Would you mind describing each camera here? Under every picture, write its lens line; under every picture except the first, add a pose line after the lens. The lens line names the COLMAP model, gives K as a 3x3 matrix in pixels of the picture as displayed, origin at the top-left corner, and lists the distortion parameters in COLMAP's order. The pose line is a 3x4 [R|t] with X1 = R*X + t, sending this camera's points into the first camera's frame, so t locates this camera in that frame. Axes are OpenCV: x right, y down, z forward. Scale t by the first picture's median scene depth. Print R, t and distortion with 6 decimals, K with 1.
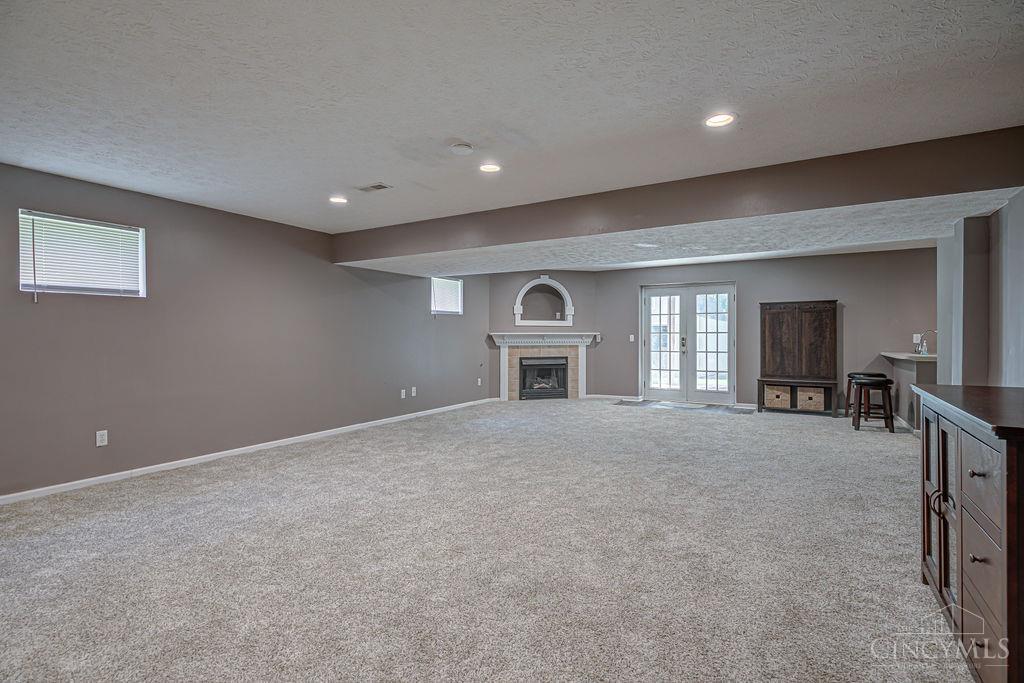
lens RADIAL K [[493.3, 0, 514.7], [0, 493.3, 330.3], [0, 0, 1]] dist [0.001372, 0.000026]
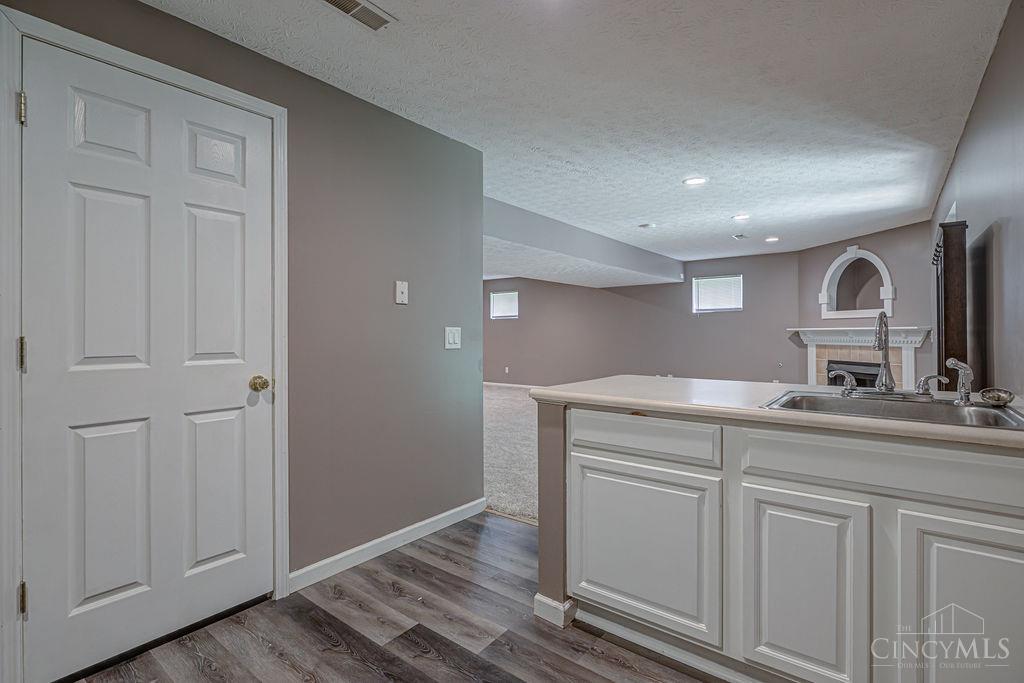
lens RADIAL K [[493.3, 0, 514.7], [0, 493.3, 330.3], [0, 0, 1]] dist [0.001372, 0.000026]
pose [[-0.128675, -0.005180, -0.991673, 0.838571], [0.011205, 0.999915, -0.006677, 0.008434], [0.991624, -0.011970, -0.128606, 0.626383]]
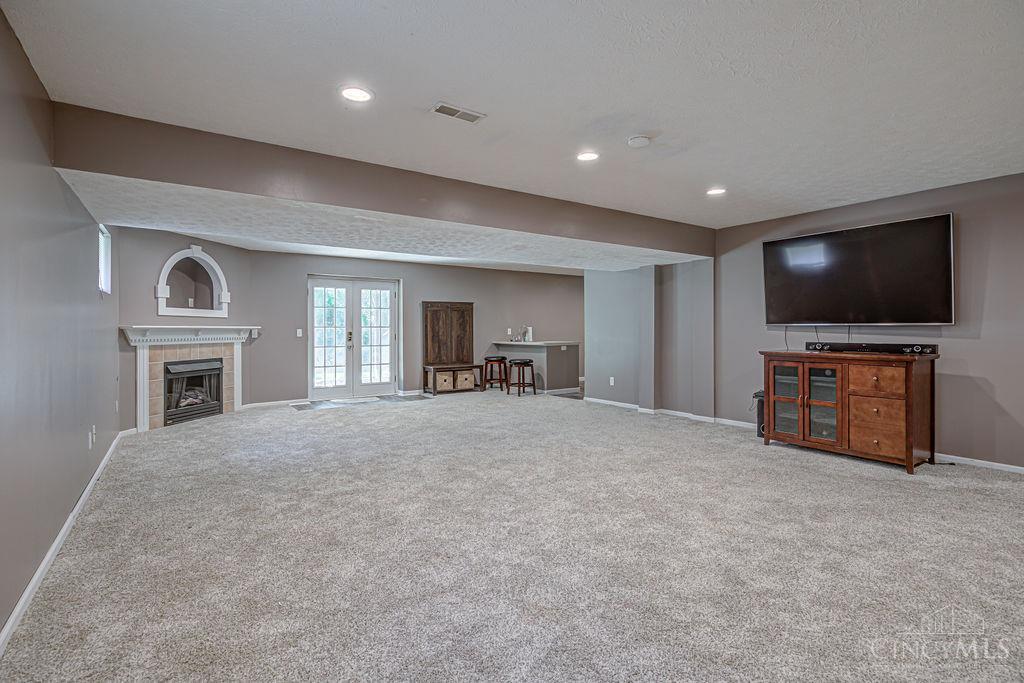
lens RADIAL K [[493.3, 0, 514.7], [0, 493.3, 330.3], [0, 0, 1]] dist [0.001372, 0.000026]
pose [[0.421061, -0.001579, 0.907031, -0.402934], [-0.006911, 0.999964, 0.004949, 0.004480], [-0.907006, -0.008353, 0.421035, 0.288490]]
